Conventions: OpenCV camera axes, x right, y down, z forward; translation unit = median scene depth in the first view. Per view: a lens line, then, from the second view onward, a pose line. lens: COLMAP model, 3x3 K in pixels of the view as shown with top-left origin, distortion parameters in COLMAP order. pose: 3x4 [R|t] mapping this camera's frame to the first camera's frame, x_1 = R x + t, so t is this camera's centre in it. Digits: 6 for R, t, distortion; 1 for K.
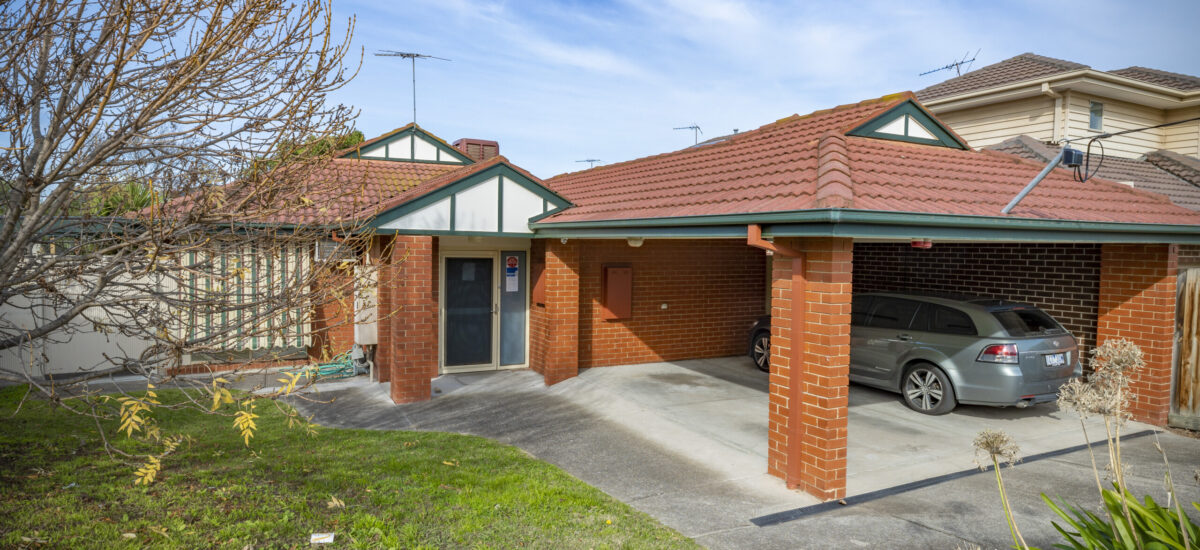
lens RADIAL K [[686.2, 0, 600.0], [0, 686.2, 275.0], [0, 0, 1]] dist [0.000593, 0.000363]
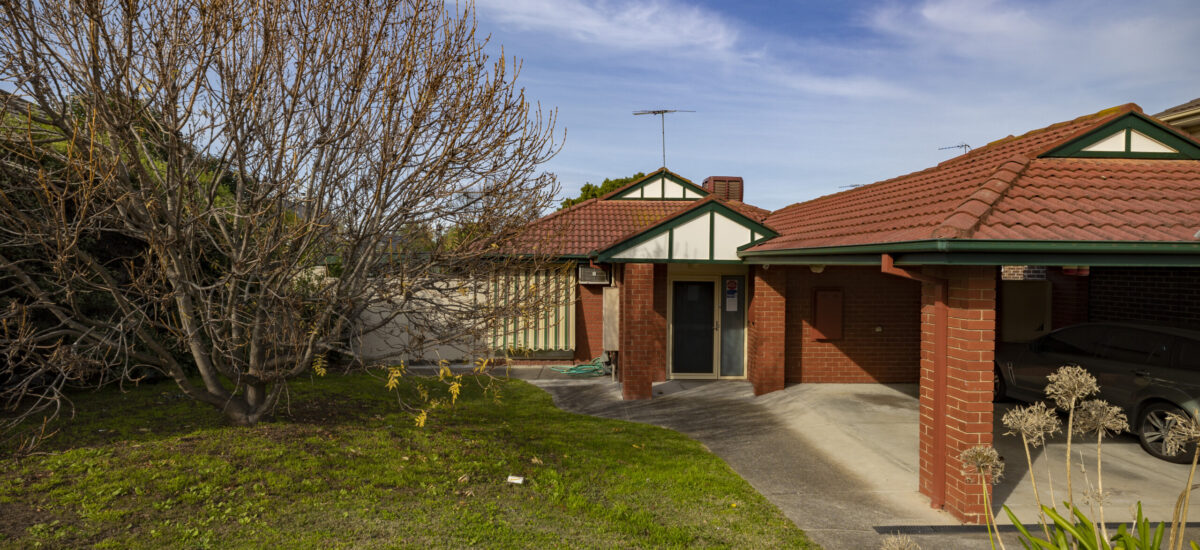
lens RADIAL K [[646.1, 0, 600.0], [0, 646.1, 275.0], [0, 0, 1]] dist [-0.001235, -0.000364]
pose [[0.899391, 0.000876, -0.437144, 0.171371], [-0.014589, 0.999501, -0.028012, -0.003069], [0.436901, 0.031572, 0.898955, -0.071882]]
